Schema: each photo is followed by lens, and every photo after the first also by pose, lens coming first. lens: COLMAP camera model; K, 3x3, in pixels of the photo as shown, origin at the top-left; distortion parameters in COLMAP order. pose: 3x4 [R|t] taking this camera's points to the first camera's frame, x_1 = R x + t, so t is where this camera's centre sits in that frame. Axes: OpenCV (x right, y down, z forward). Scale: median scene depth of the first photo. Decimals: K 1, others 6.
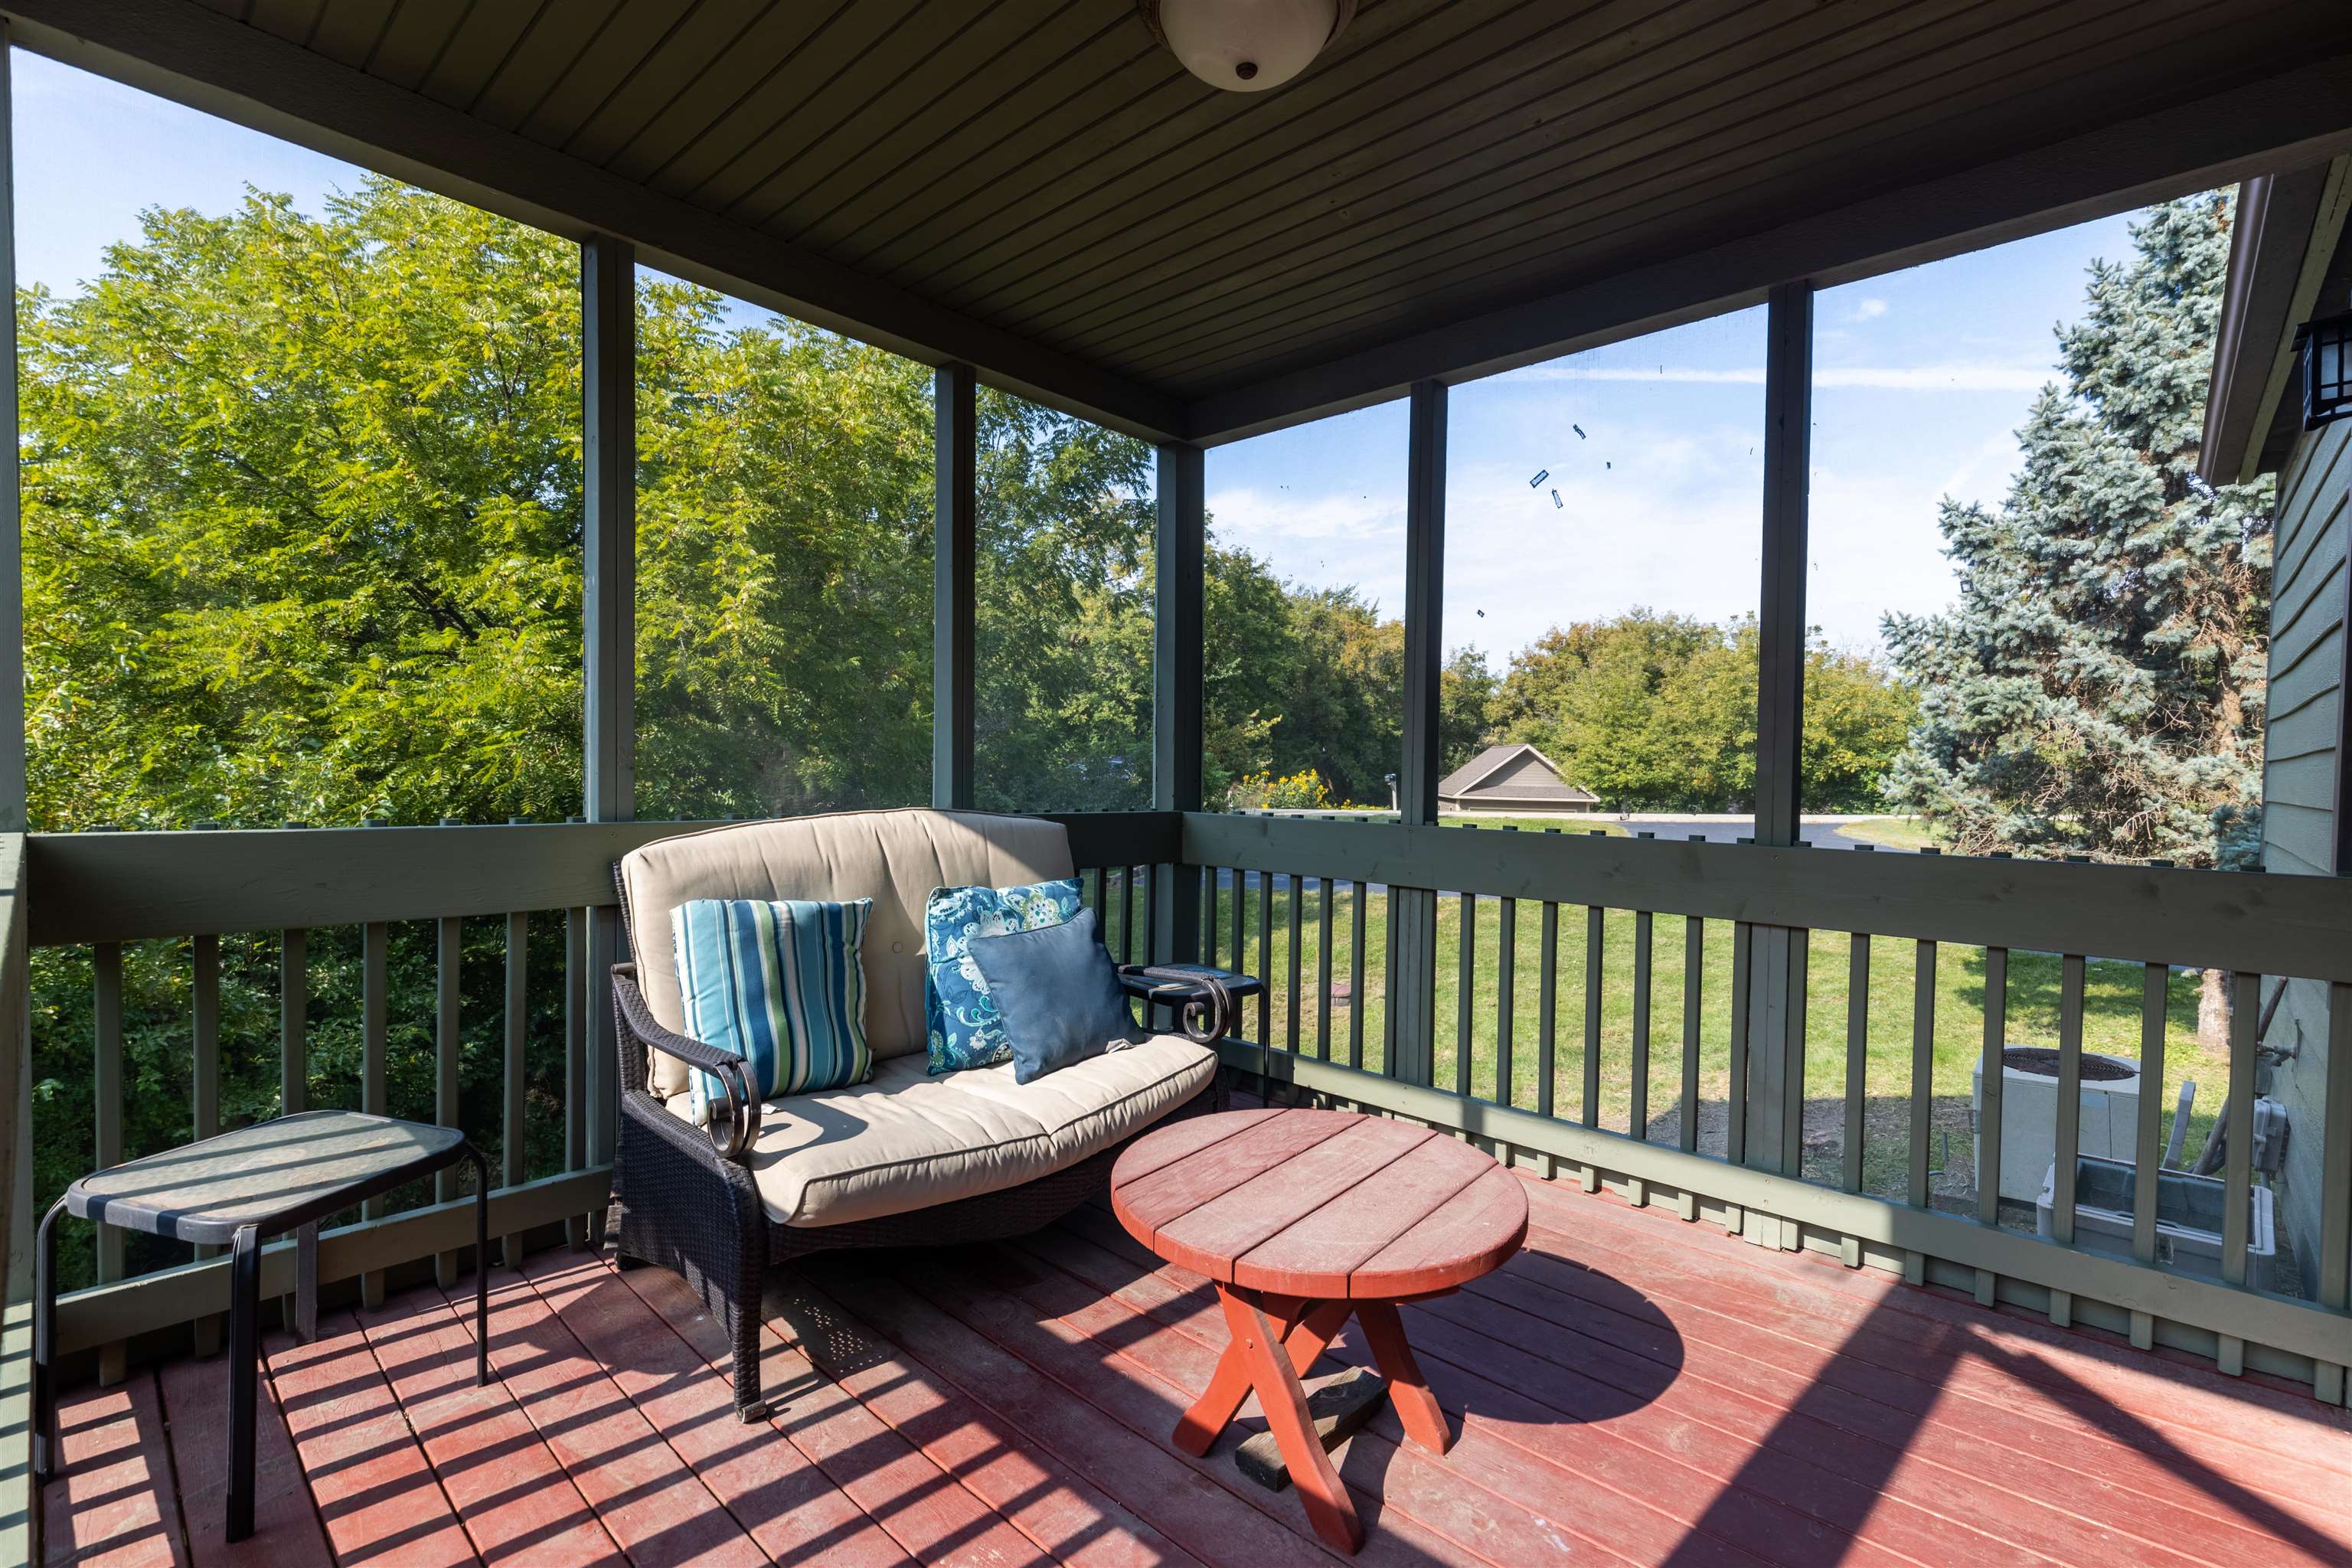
lens RADIAL K [[1052.6, 0, 1176.6], [0, 1052.6, 784.0], [0, 0, 1]] dist [0.003797, 0.000467]
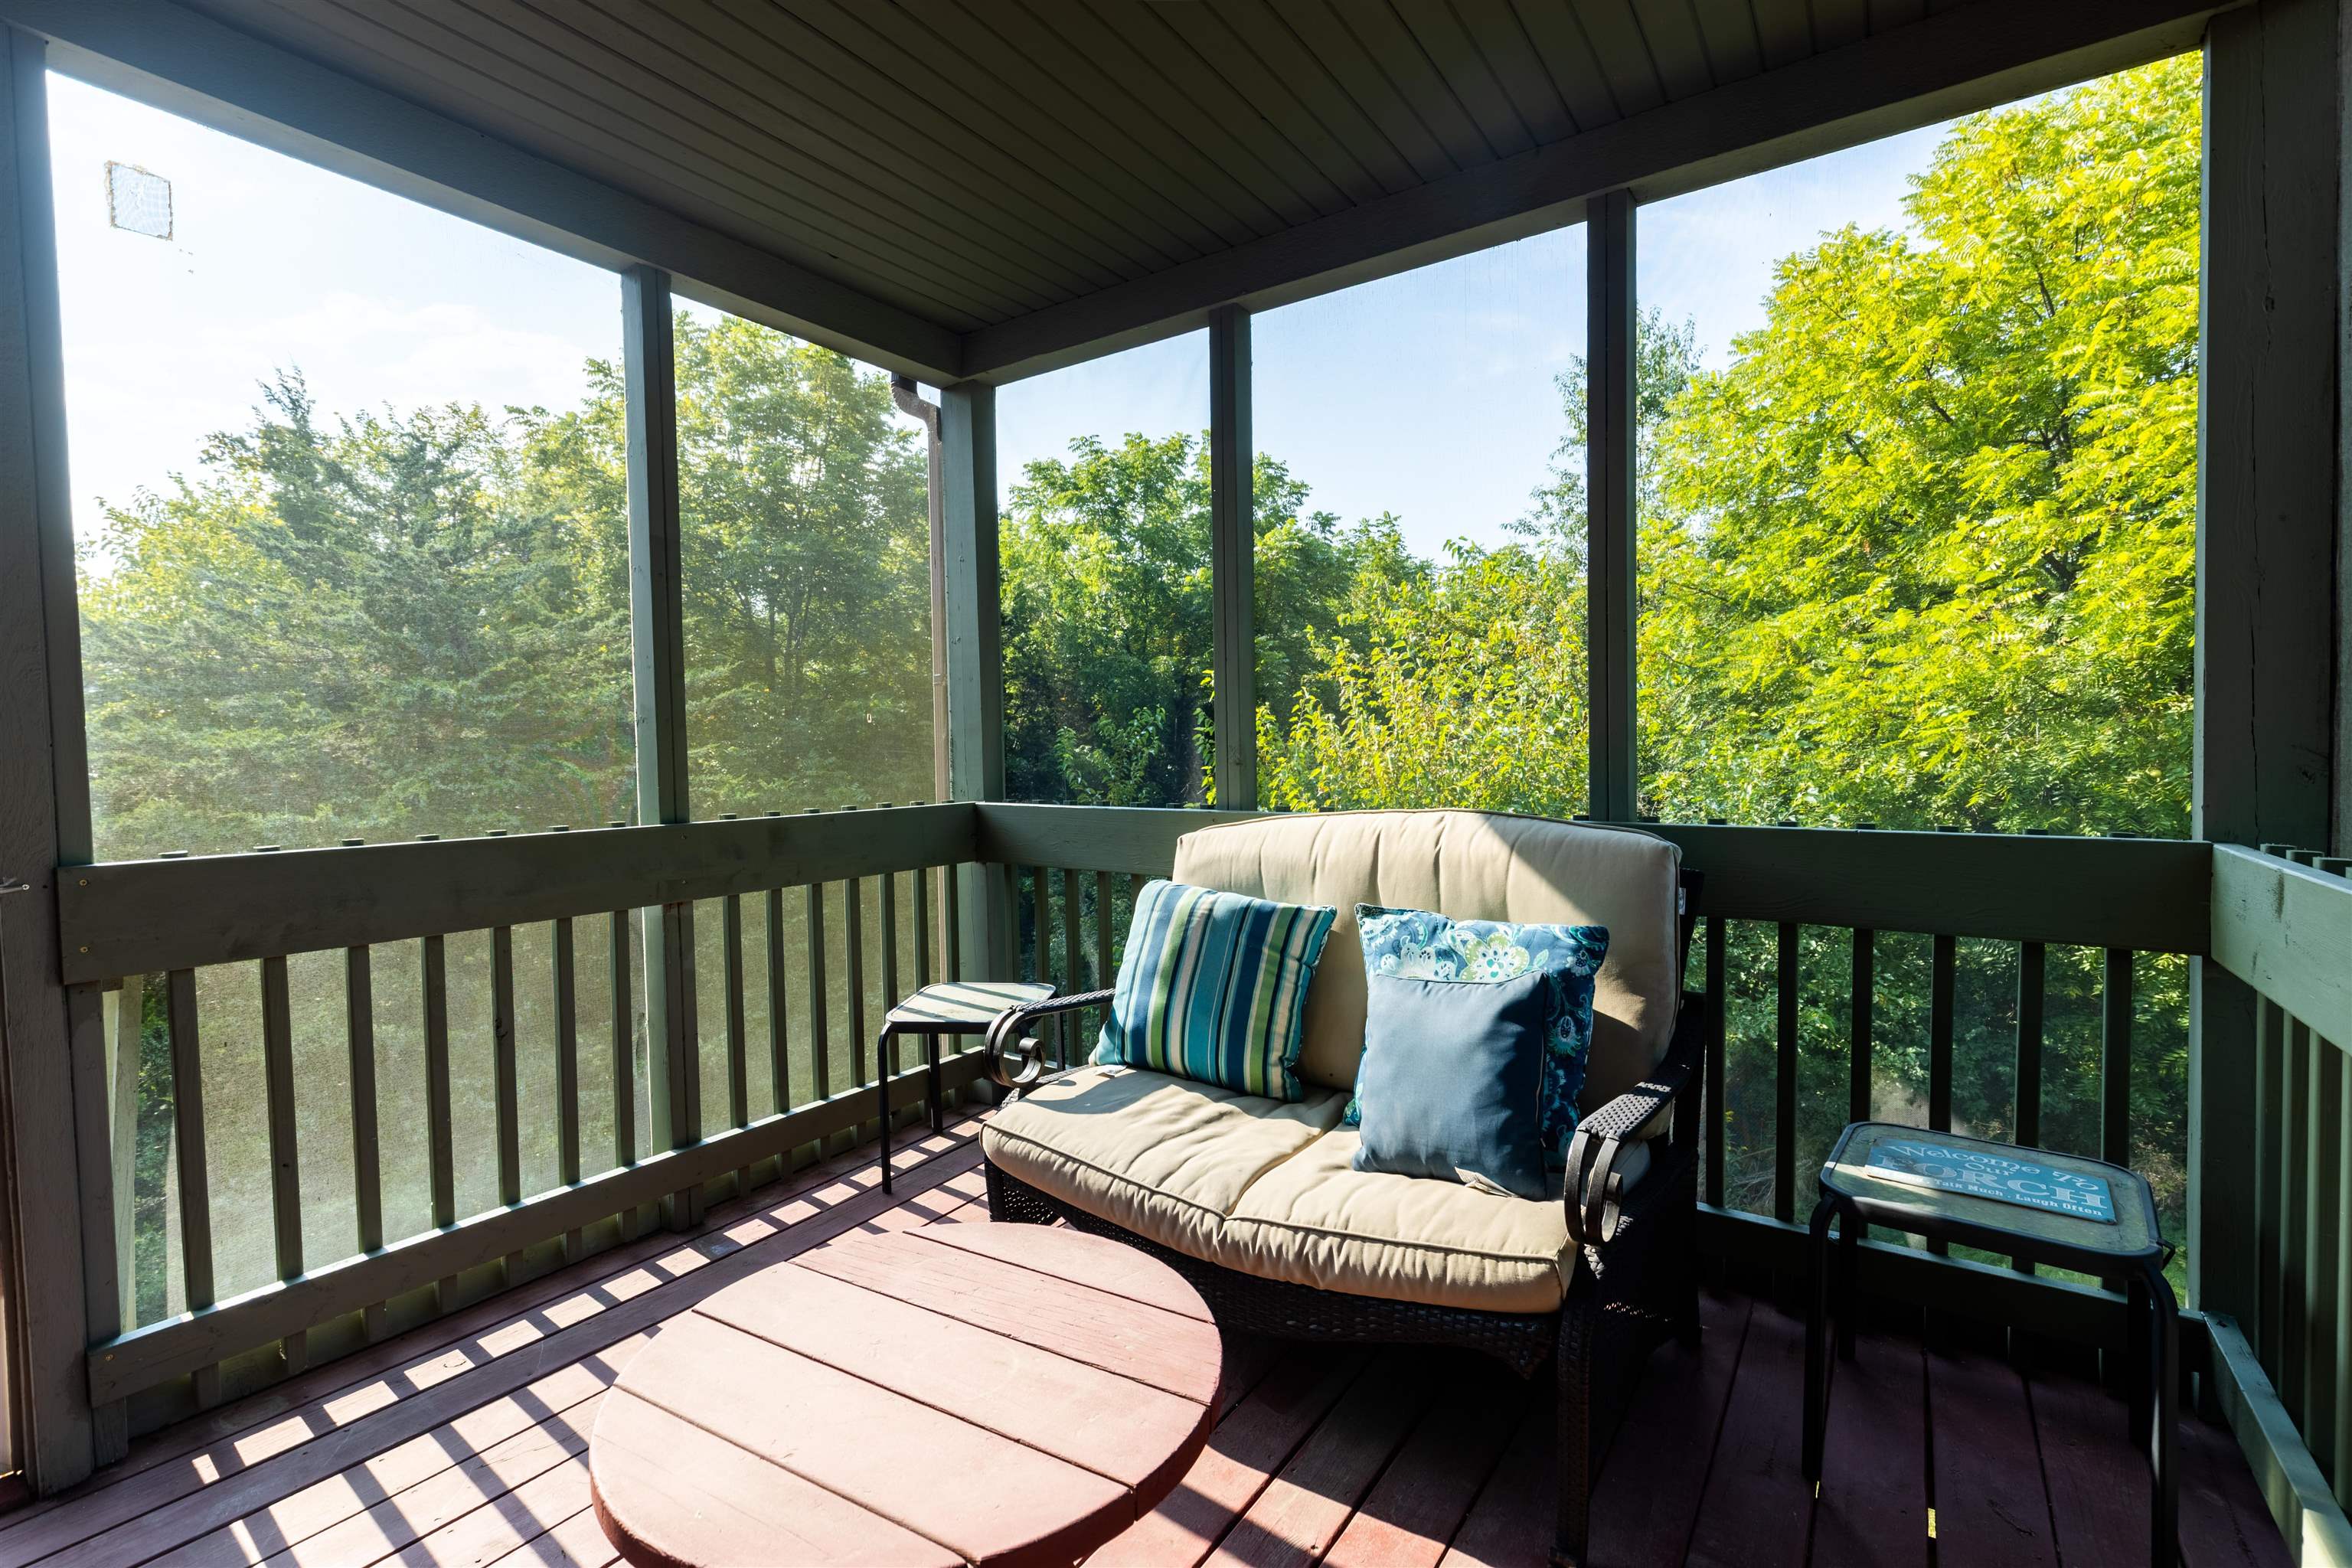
lens RADIAL K [[1052.6, 0, 1166.2], [0, 1052.6, 794.7], [0, 0, 1]] dist [0.003797, 0.000467]
pose [[0.133333, 0.022121, -0.990824, 0.607264], [-0.000382, 0.999752, 0.022269, -0.006629], [0.991071, -0.002590, 0.133308, 0.780839]]
